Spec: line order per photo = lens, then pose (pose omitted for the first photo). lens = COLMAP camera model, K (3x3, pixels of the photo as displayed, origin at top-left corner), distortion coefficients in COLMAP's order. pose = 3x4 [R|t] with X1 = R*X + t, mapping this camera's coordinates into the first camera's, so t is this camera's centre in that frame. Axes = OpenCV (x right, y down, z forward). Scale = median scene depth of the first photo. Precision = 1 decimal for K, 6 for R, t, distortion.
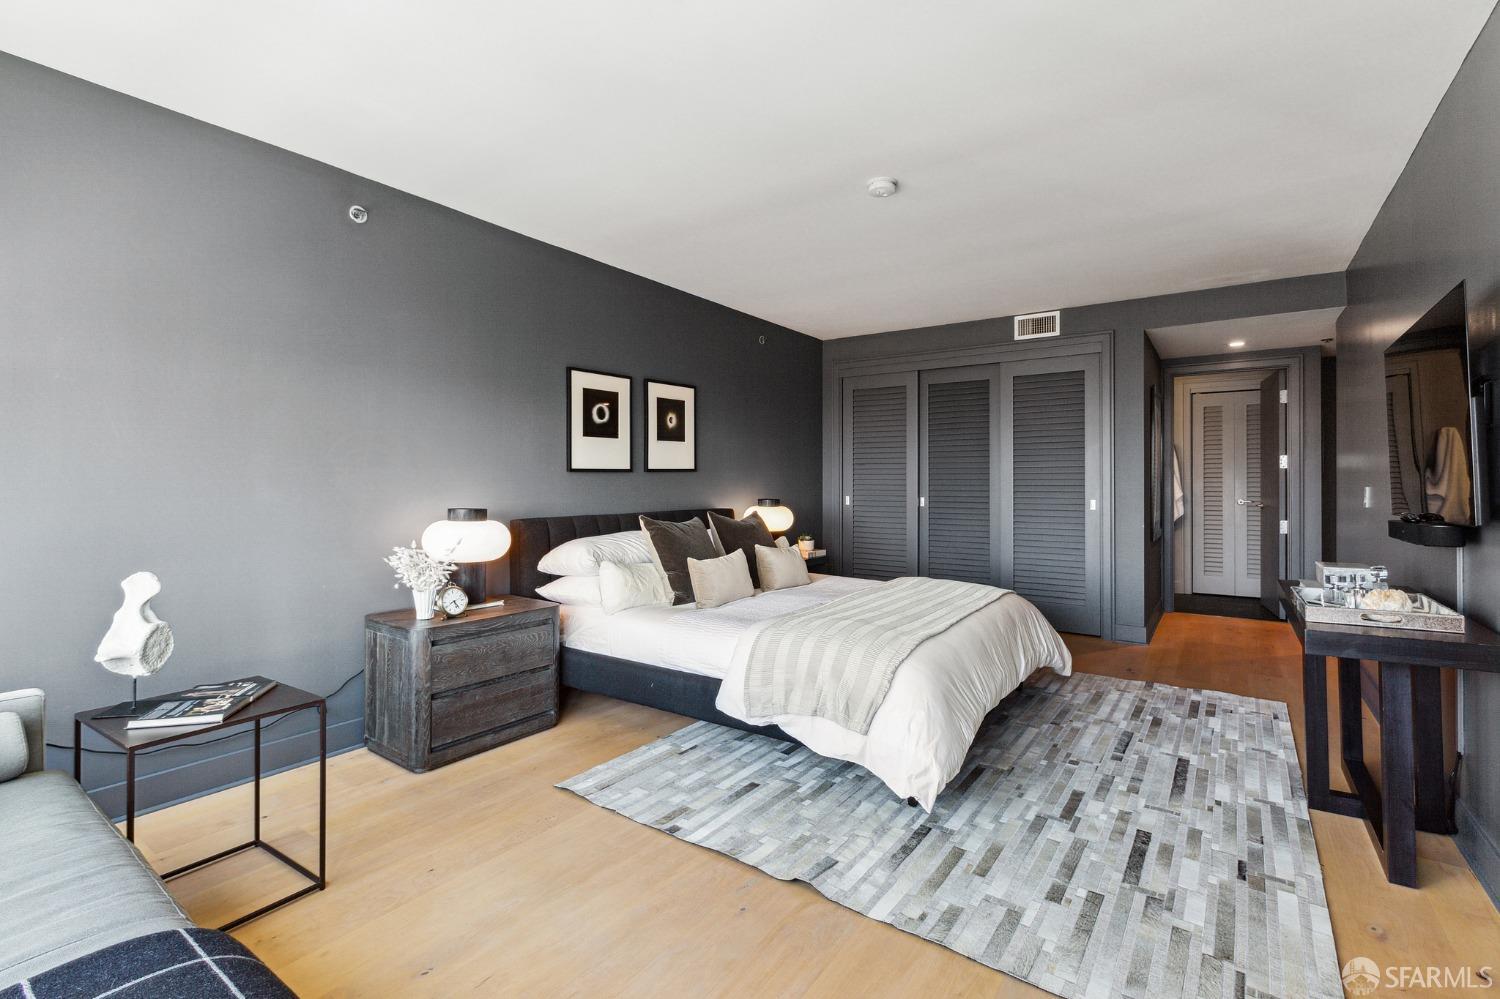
lens RADIAL K [[685.2, 0, 759.6], [0, 685.2, 483.8], [0, 0, 1]] dist [-0.002809, -0.000626]
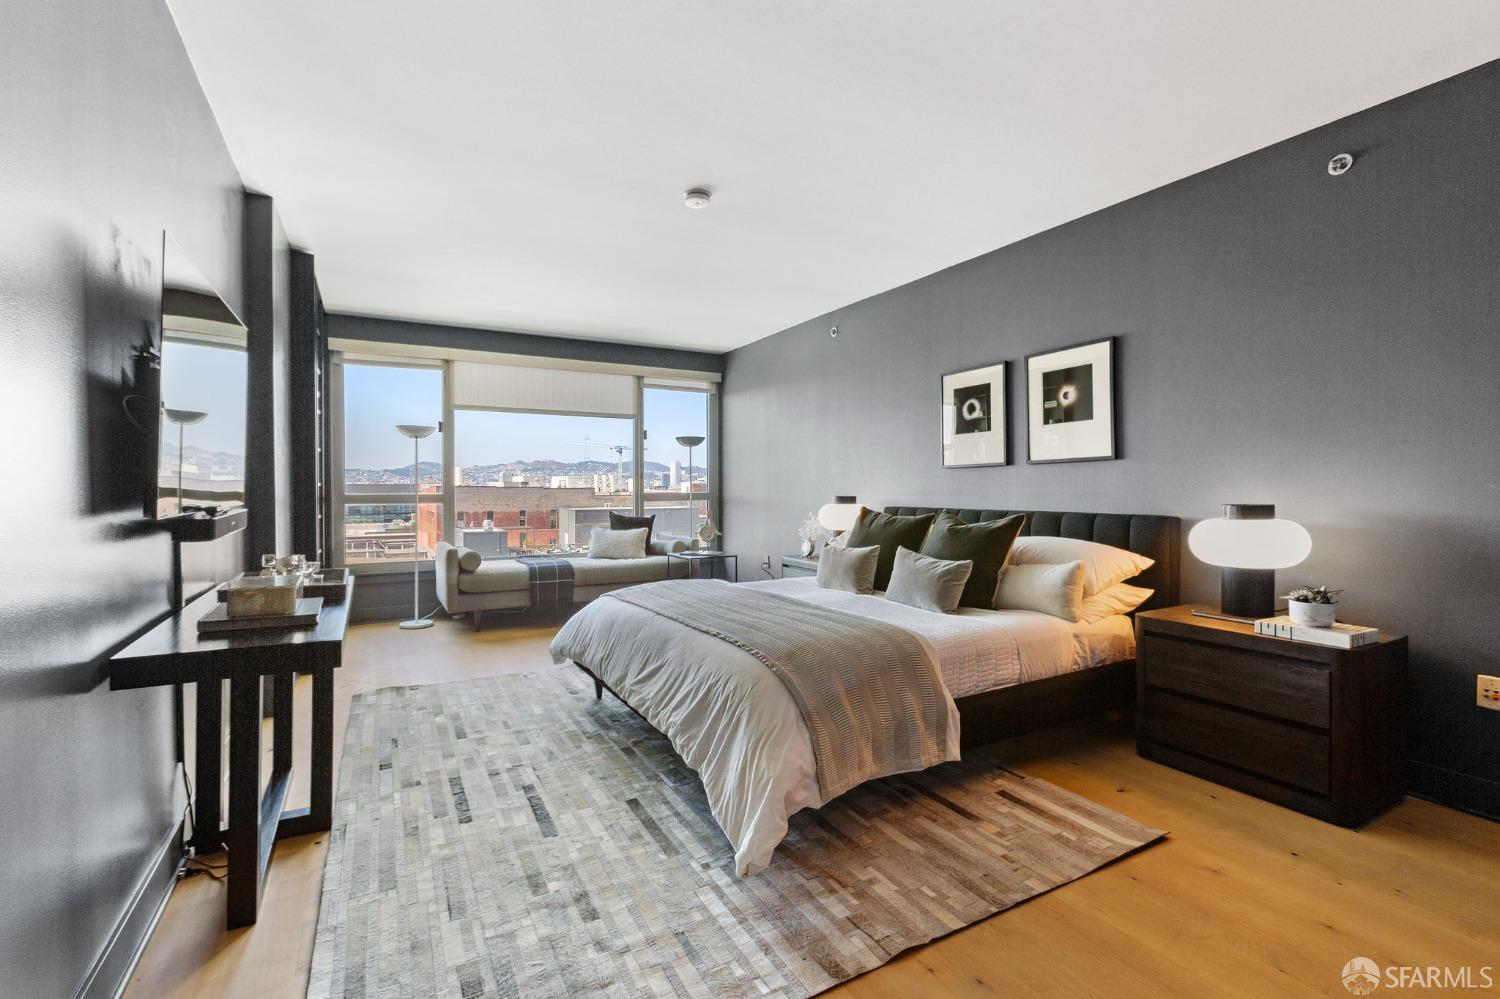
lens RADIAL K [[685.2, 0, 743.1], [0, 685.2, 491.9], [0, 0, 1]] dist [-0.002809, -0.000626]
pose [[-0.455929, 0.011557, -0.889941, 0.835179], [0.005516, 0.999933, 0.010160, 0.008287], [0.889999, -0.000277, -0.455962, 1.170216]]
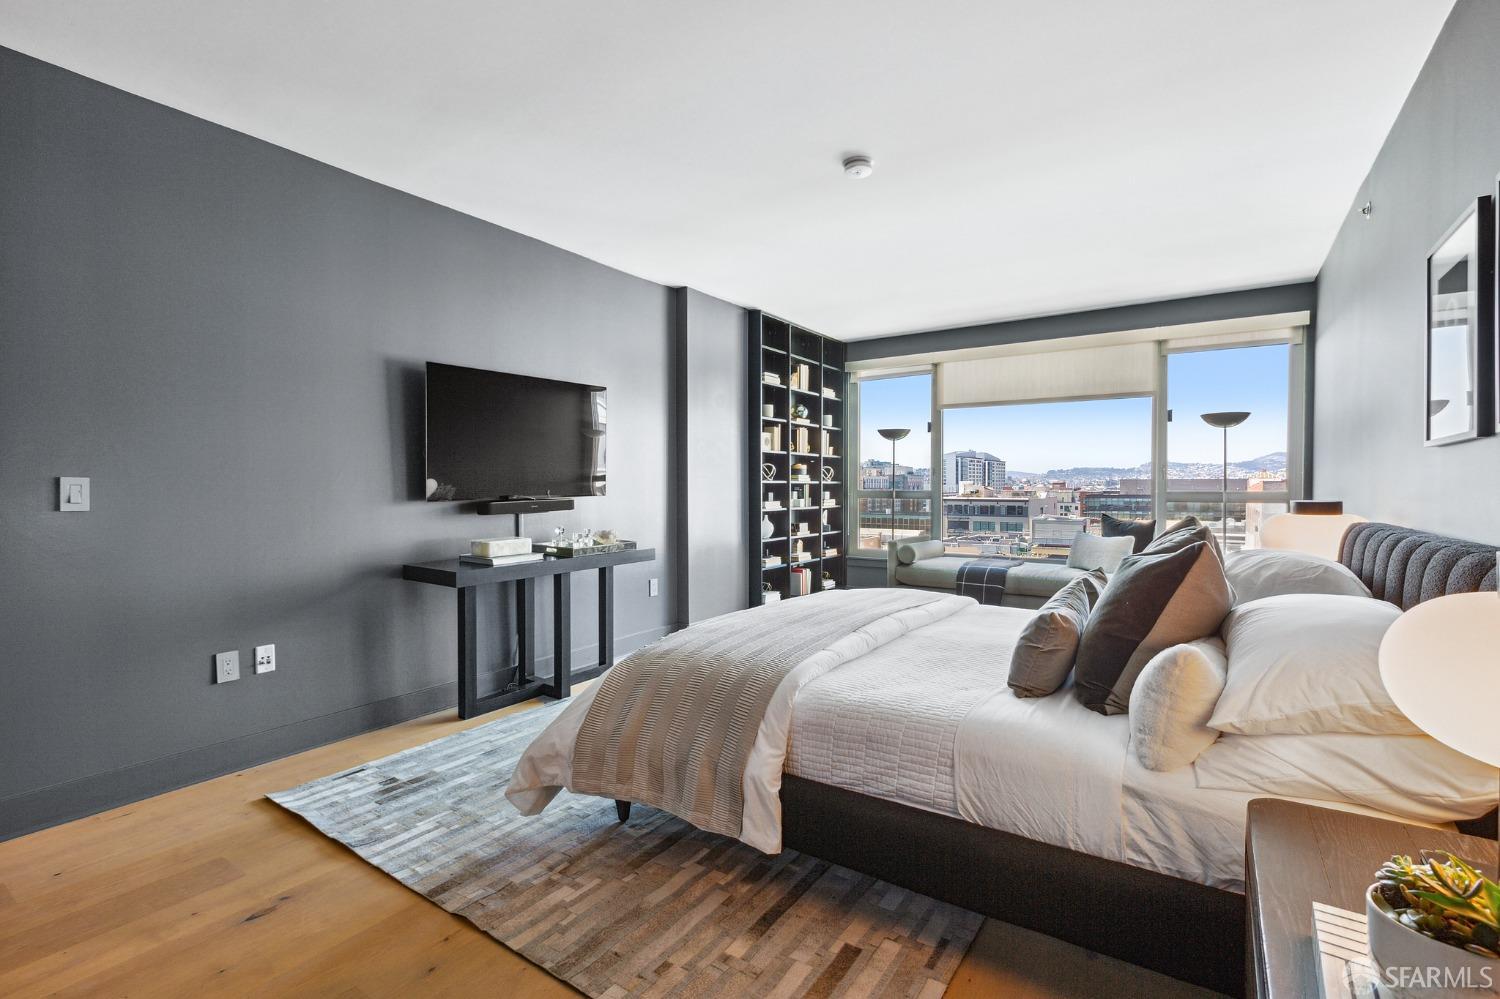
lens RADIAL K [[685.2, 0, 720.5], [0, 685.2, 497.4], [0, 0, 1]] dist [-0.002809, -0.000626]
pose [[-0.999486, 0.005616, 0.031576, 0.265997], [0.006174, 0.999826, 0.017585, 0.009015], [-0.031472, 0.017771, -0.999347, 1.492149]]
